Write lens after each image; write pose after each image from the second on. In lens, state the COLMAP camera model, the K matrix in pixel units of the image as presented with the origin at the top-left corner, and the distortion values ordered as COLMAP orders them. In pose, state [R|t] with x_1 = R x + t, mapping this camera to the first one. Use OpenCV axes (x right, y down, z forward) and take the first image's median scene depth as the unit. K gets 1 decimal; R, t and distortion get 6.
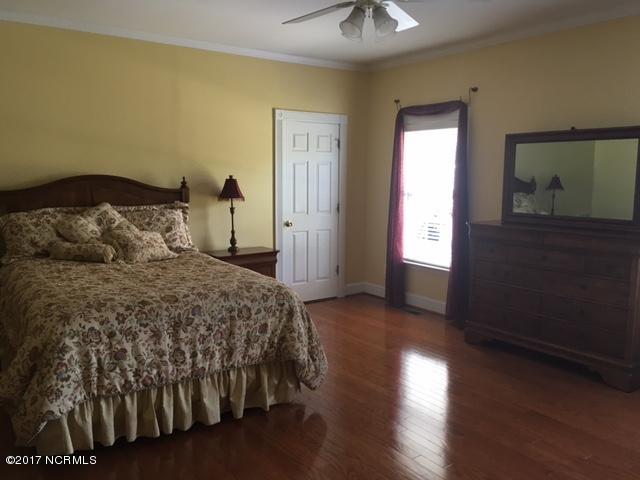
lens RADIAL K [[546.6, 0, 321.6], [0, 546.6, 241.7], [0, 0, 1]] dist [0.062635, -0.061137]
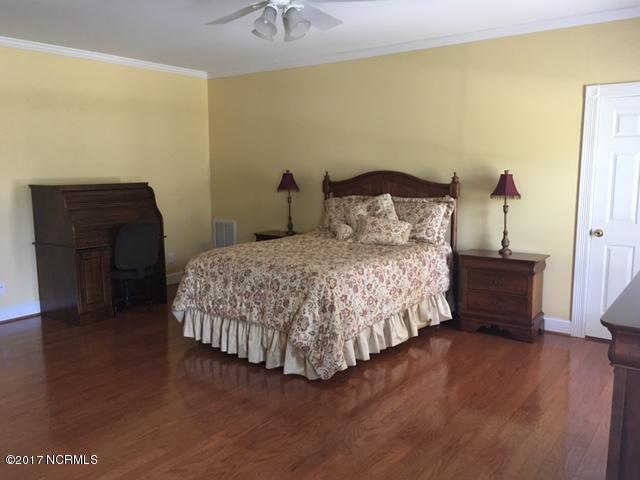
lens RADIAL K [[546.6, 0, 345.9], [0, 546.6, 247.9], [0, 0, 1]] dist [0.062635, -0.061137]
pose [[0.305028, 0.133270, -0.942973, 0.751083], [-0.115835, 0.988000, 0.102164, -0.066957], [0.945273, 0.078067, 0.316805, 0.555431]]
